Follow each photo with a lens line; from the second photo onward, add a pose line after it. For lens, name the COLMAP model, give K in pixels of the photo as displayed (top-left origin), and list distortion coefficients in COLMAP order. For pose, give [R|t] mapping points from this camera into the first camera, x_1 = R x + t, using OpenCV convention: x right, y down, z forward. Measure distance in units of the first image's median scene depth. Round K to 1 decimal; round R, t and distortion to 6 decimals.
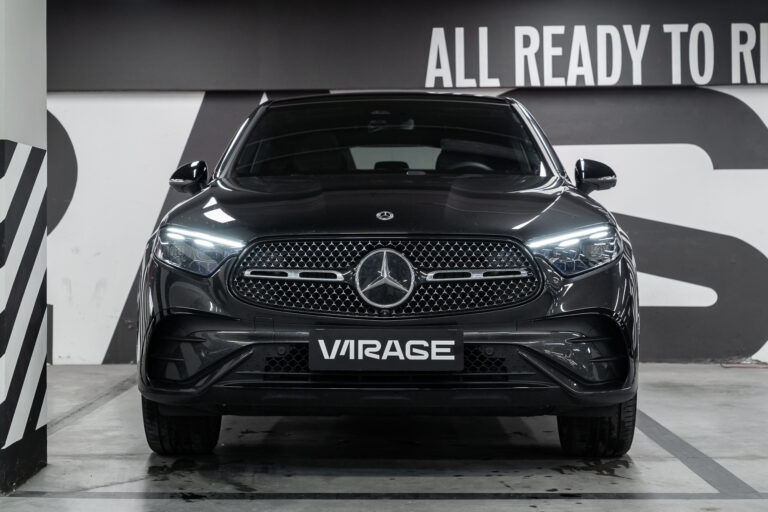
lens RADIAL K [[1522.4, 0, 351.1], [0, 1522.4, 193.5], [0, 0, 1]] dist [0.016640, 0.000000]
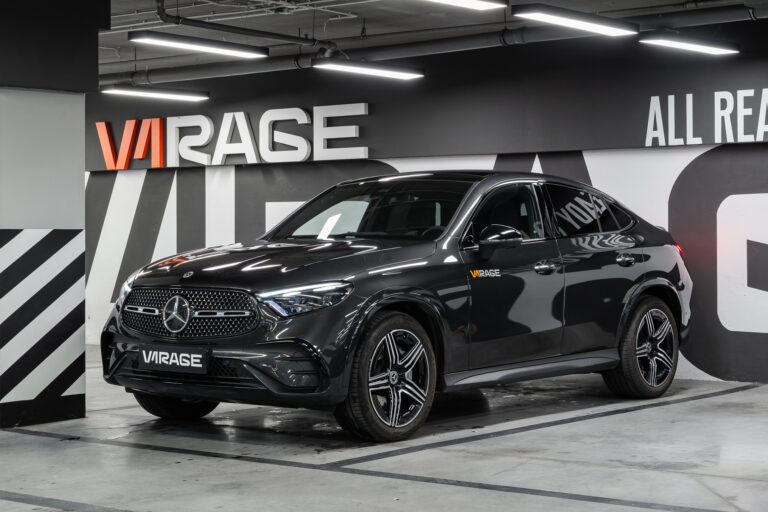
lens RADIAL K [[1543.3, 0, 419.2], [0, 1543.3, 213.9], [0, 0, 1]] dist [0.006472, 0.000000]
pose [[0.811927, -0.004189, -0.583744, 1.175327], [0.014091, 0.999824, 0.012424, -0.066218], [0.583589, -0.018313, 0.811842, -0.168215]]
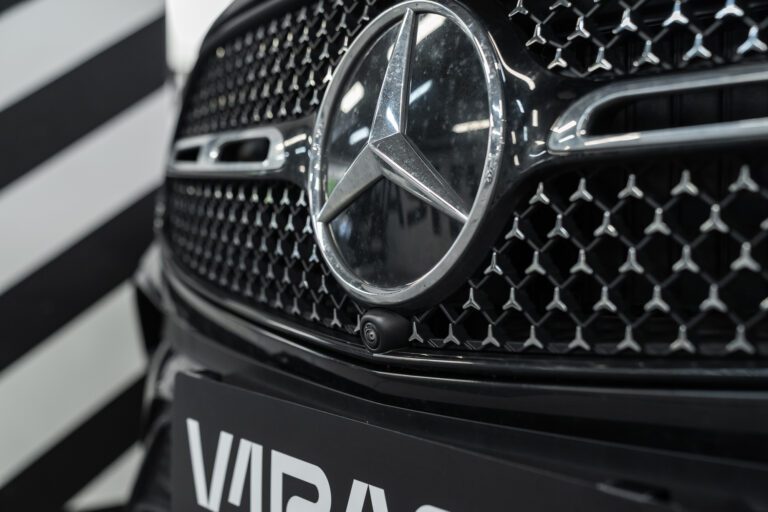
lens RADIAL K [[1073.2, 0, 382.0], [0, 1073.2, 256.9], [0, 0, 1]] dist [-0.085615, 0.000000]
pose [[0.620953, 0.030035, -0.783273, 0.126238], [0.011940, 0.998787, 0.047764, 0.062394], [0.783757, -0.039012, 0.619841, 0.911291]]
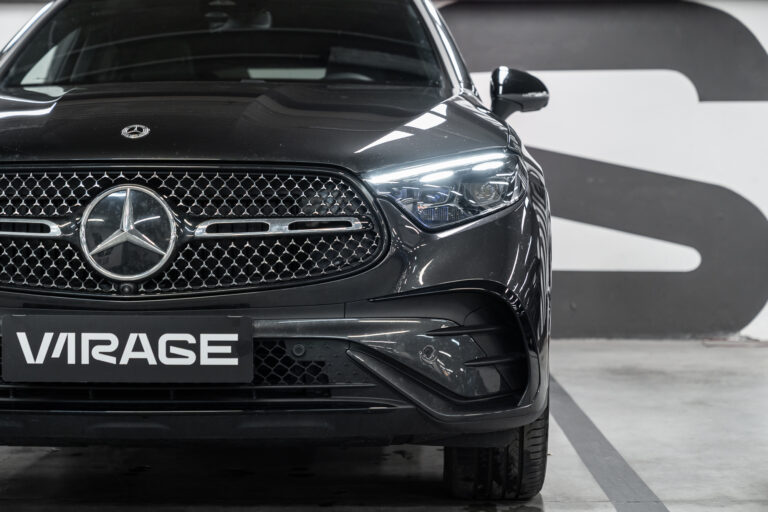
lens RADIAL K [[1543.3, 0, 386.4], [0, 1543.3, 235.0], [0, 0, 1]] dist [0.006472, 0.000000]
pose [[0.999761, 0.001425, 0.021829, 0.112438], [-0.002619, 0.998494, 0.054793, 0.022201], [-0.021718, -0.054837, 0.998259, 0.374250]]
